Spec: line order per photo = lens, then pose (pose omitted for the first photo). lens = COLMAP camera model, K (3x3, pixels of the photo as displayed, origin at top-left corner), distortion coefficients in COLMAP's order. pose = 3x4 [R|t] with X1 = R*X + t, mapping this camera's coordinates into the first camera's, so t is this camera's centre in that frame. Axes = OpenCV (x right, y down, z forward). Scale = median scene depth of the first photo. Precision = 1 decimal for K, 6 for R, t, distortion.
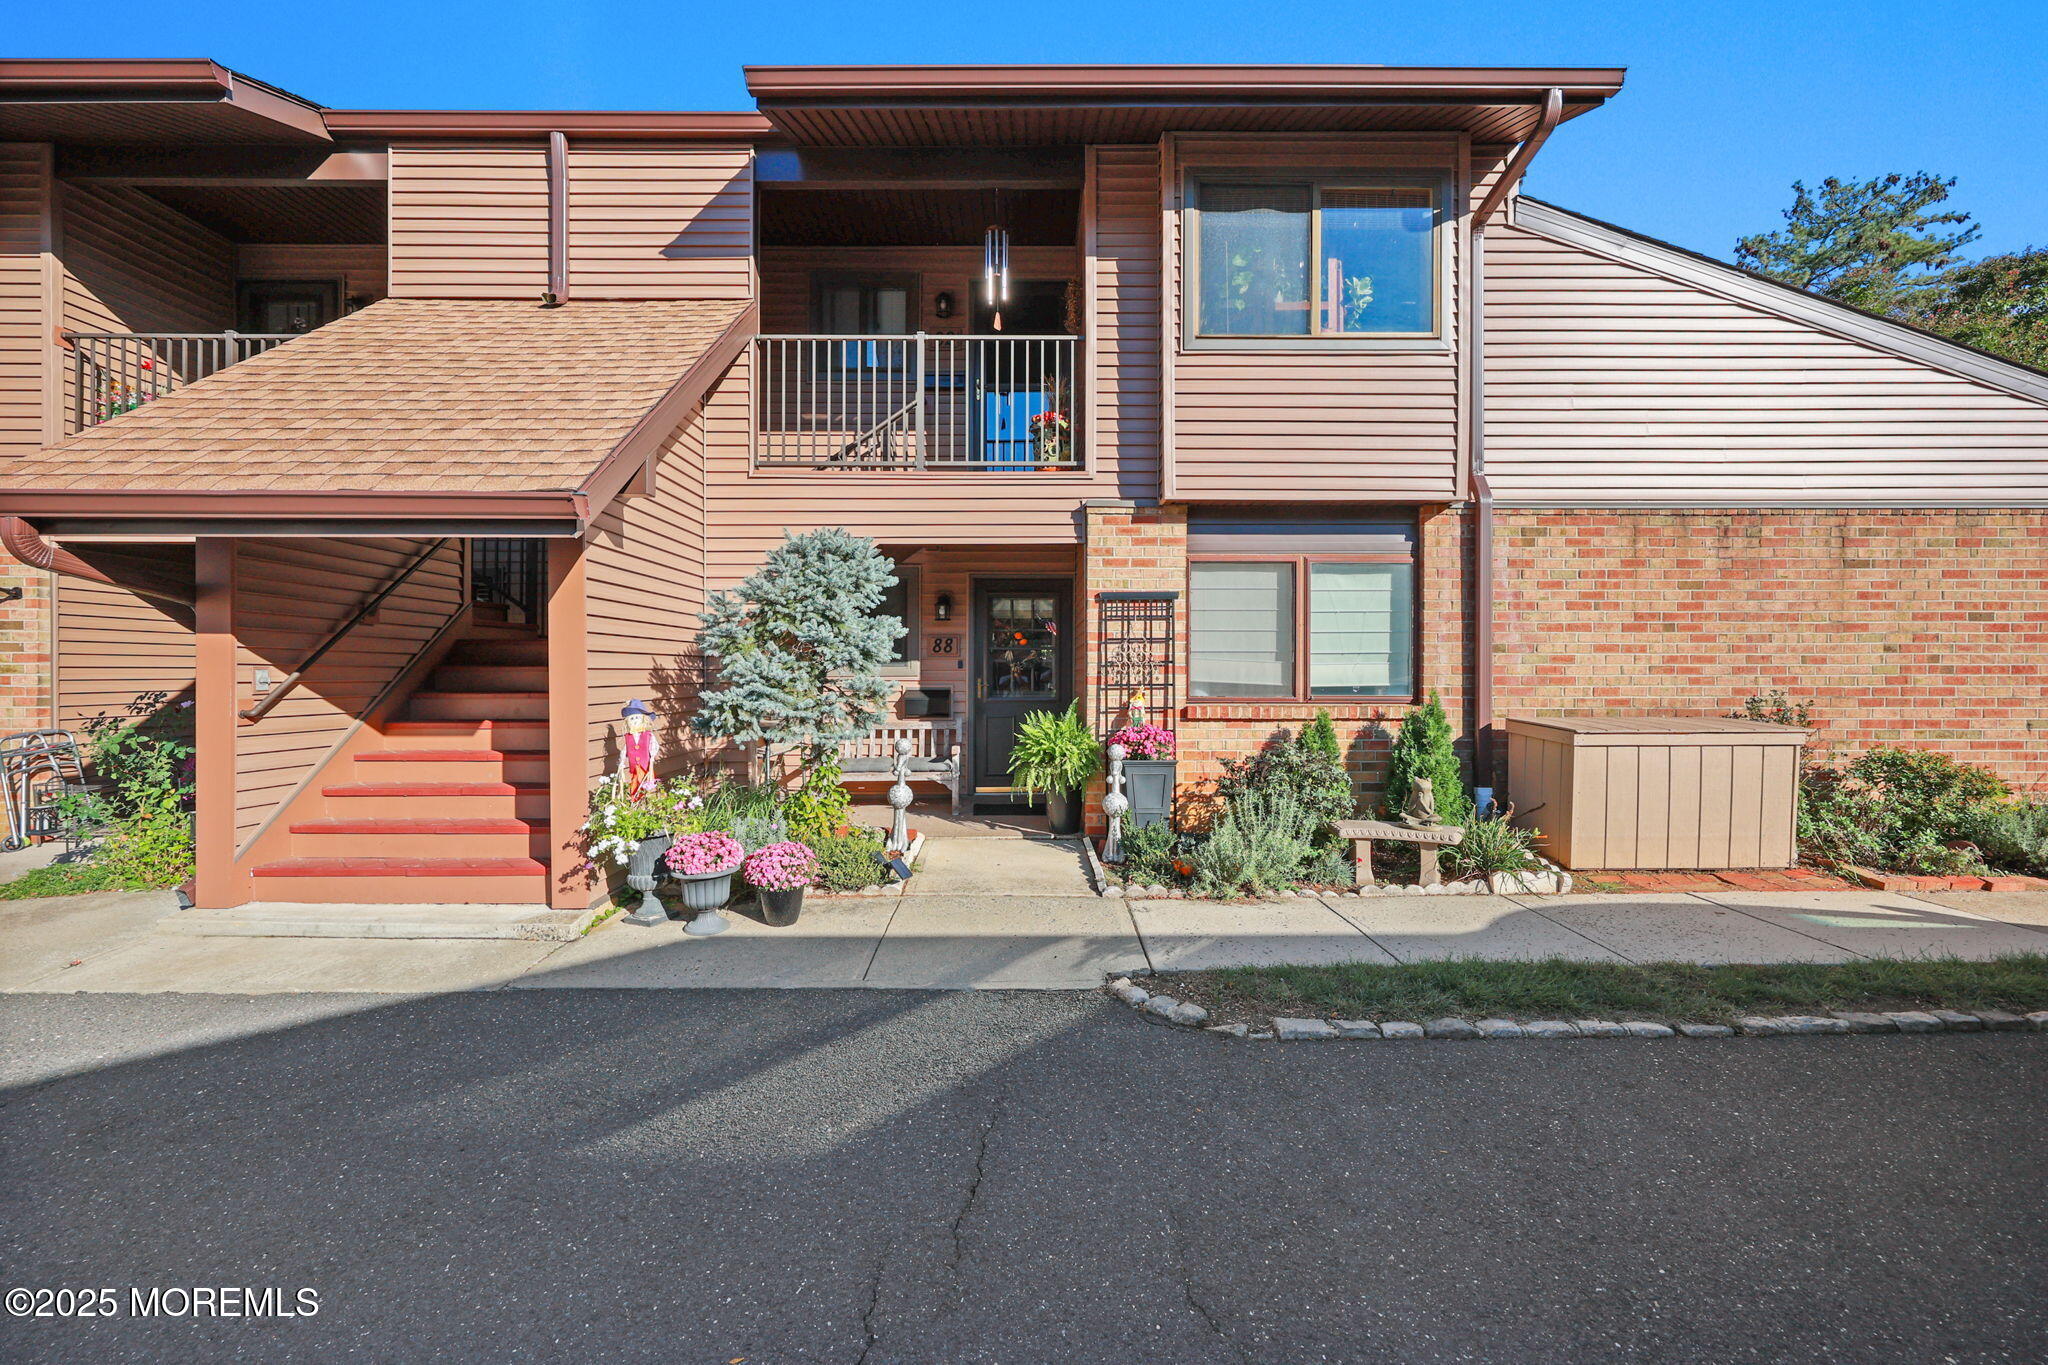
lens RADIAL K [[846.9, 0, 1024.0], [0, 846.9, 682.5], [0, 0, 1]] dist [0.001584, 0.000170]
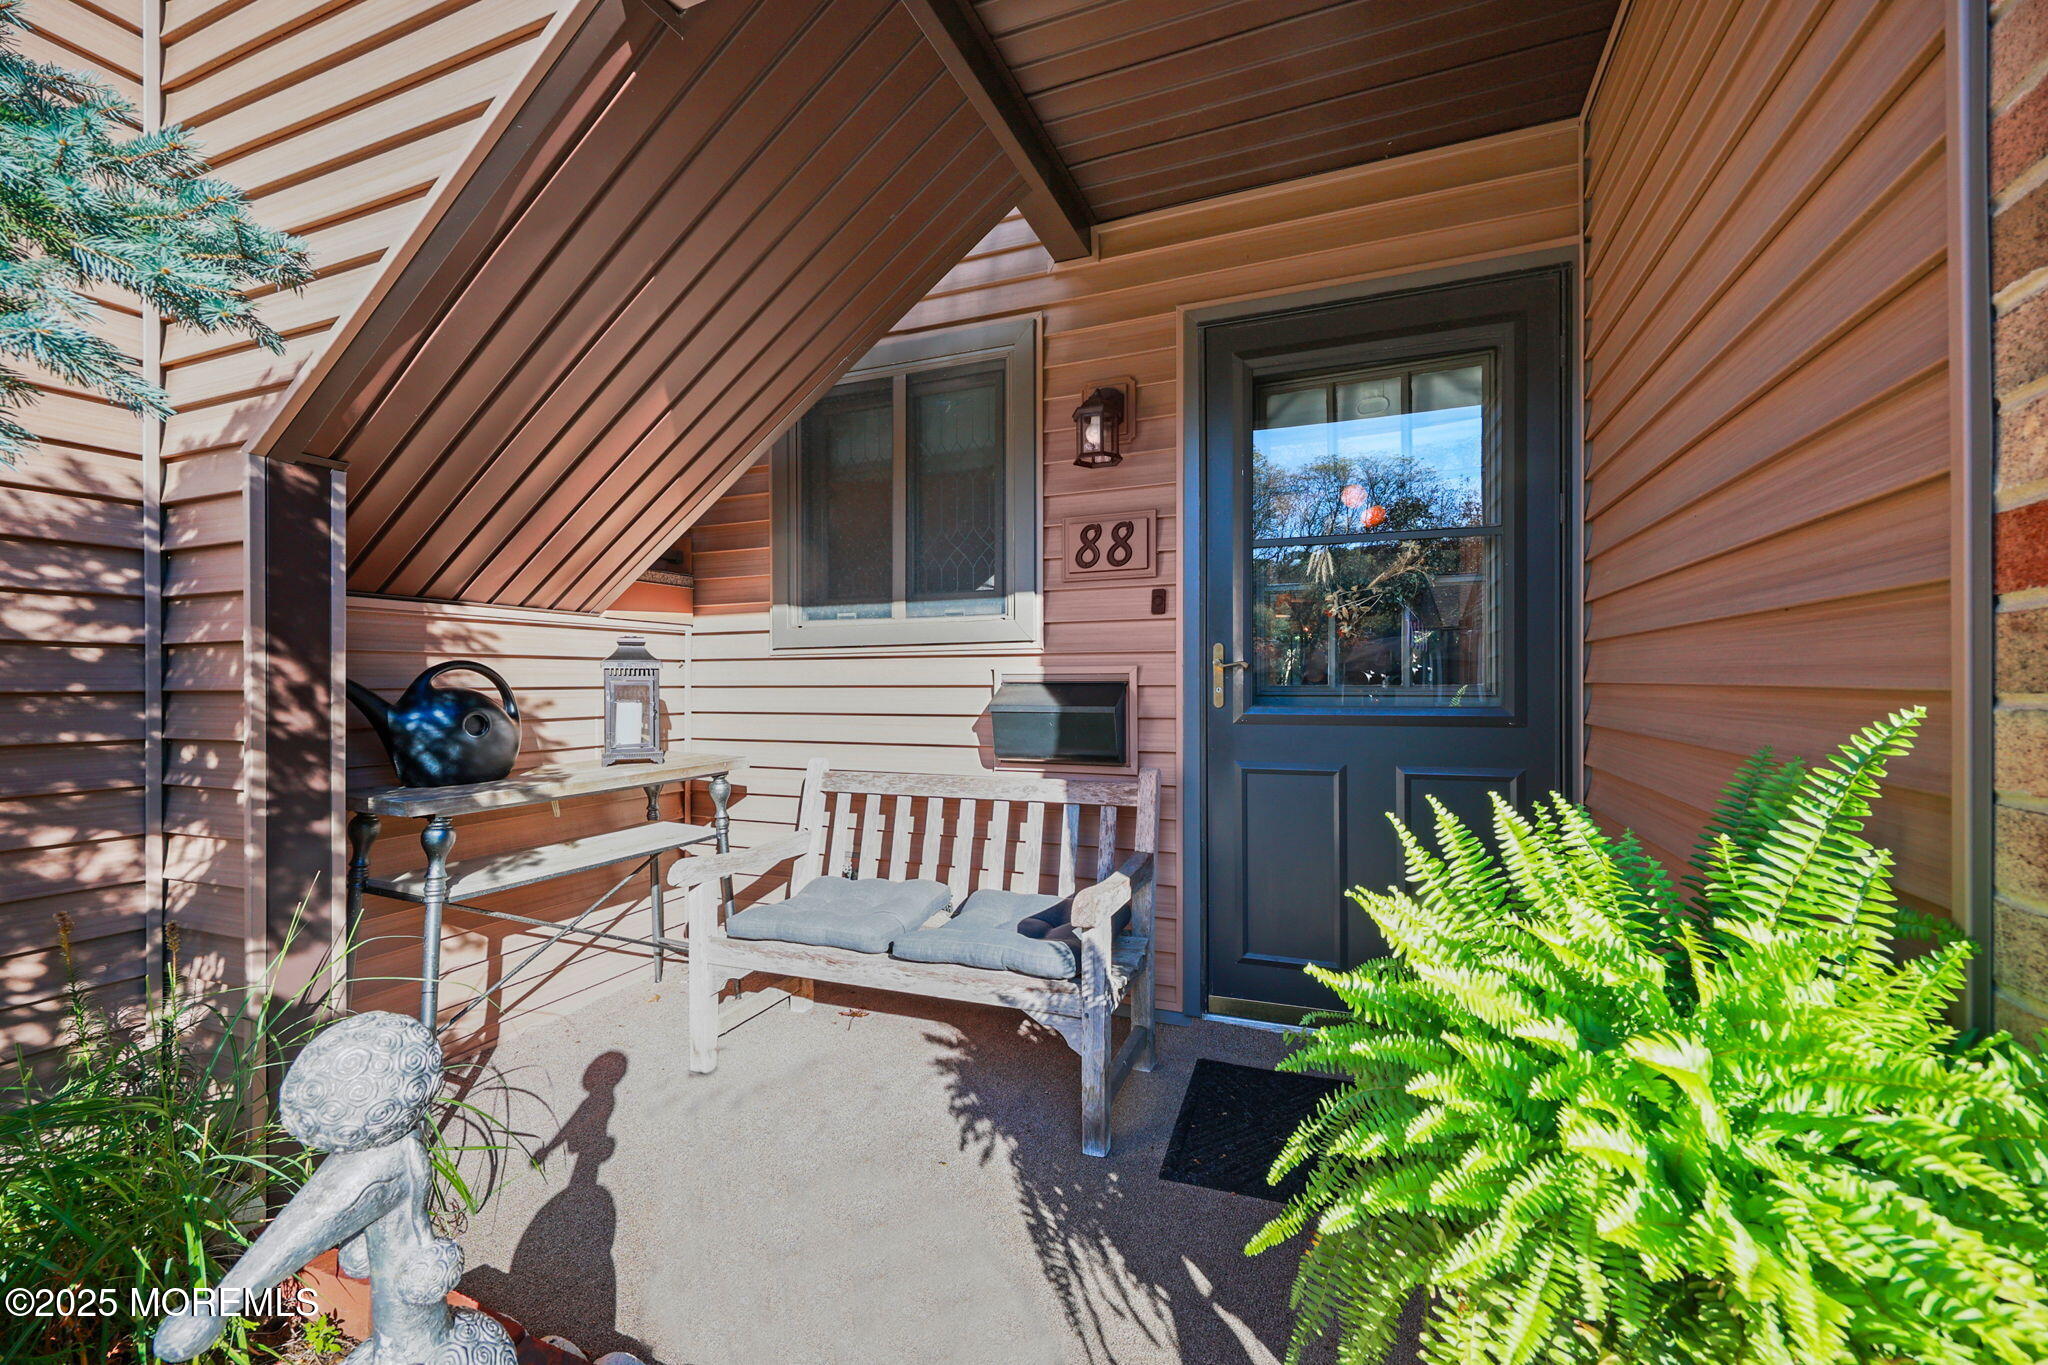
lens RADIAL K [[846.9, 0, 1024.0], [0, 846.9, 682.5], [0, 0, 1]] dist [0.001584, 0.000170]
pose [[0.926196, -0.002226, -0.377036, -0.002295], [-0.000453, 0.999975, -0.007016, 0.014206], [0.377042, 0.006669, 0.926172, 0.851210]]
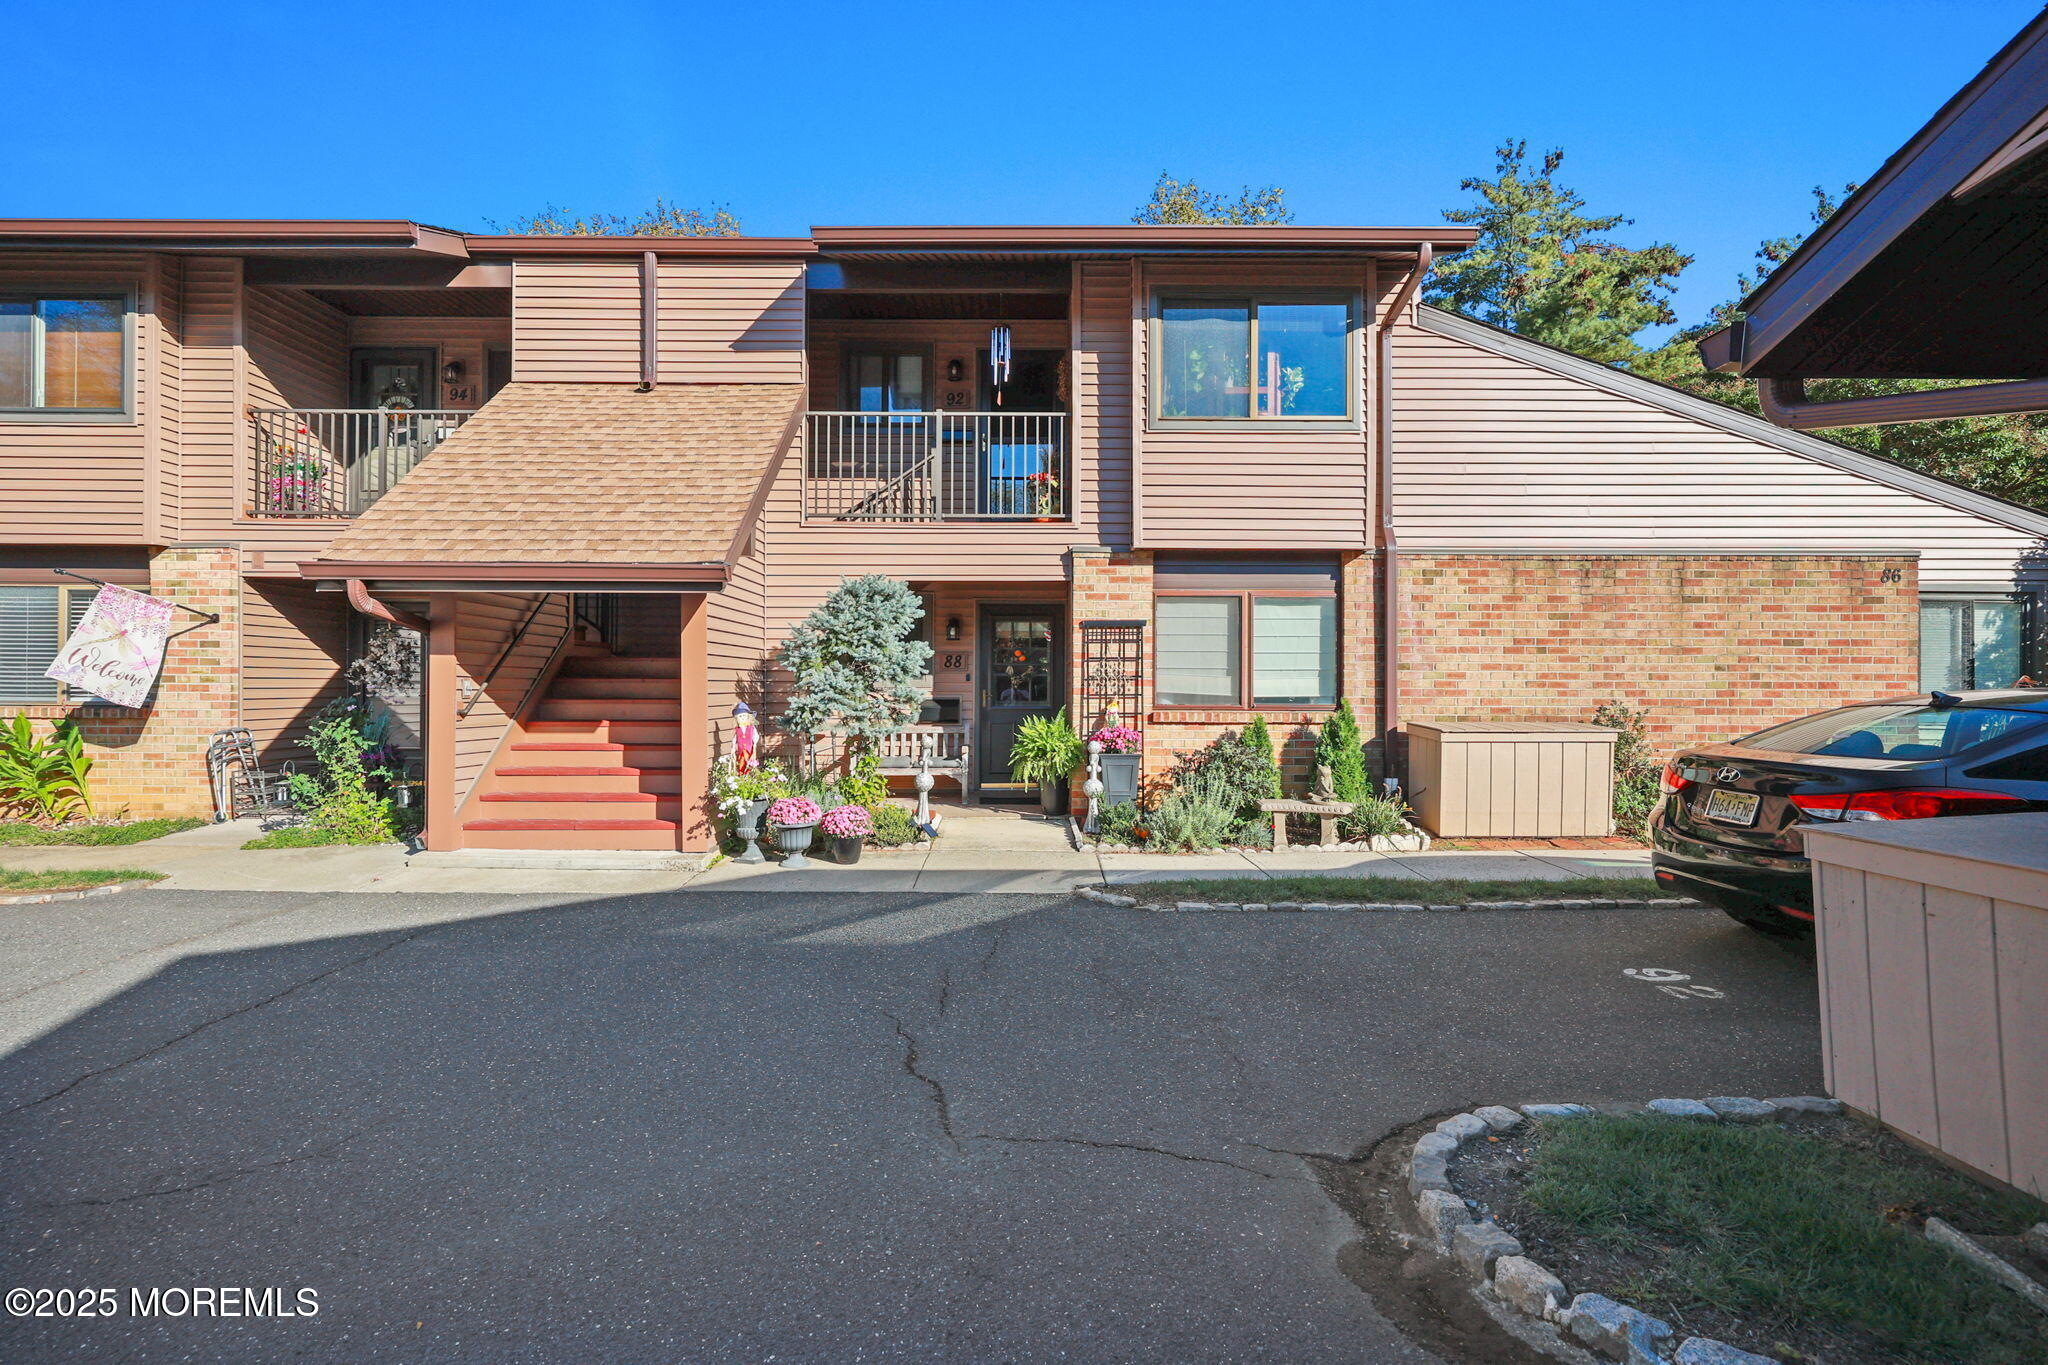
lens RADIAL K [[1015.7, 0, 1060.6], [0, 1015.7, 721.2], [0, 0, 1]] dist [-0.005659, -0.000461]
pose [[0.999456, 0.002187, 0.032914, 0.007525], [-0.002912, 0.999754, 0.022002, 0.008862], [-0.032858, -0.022086, 0.999216, -0.493046]]
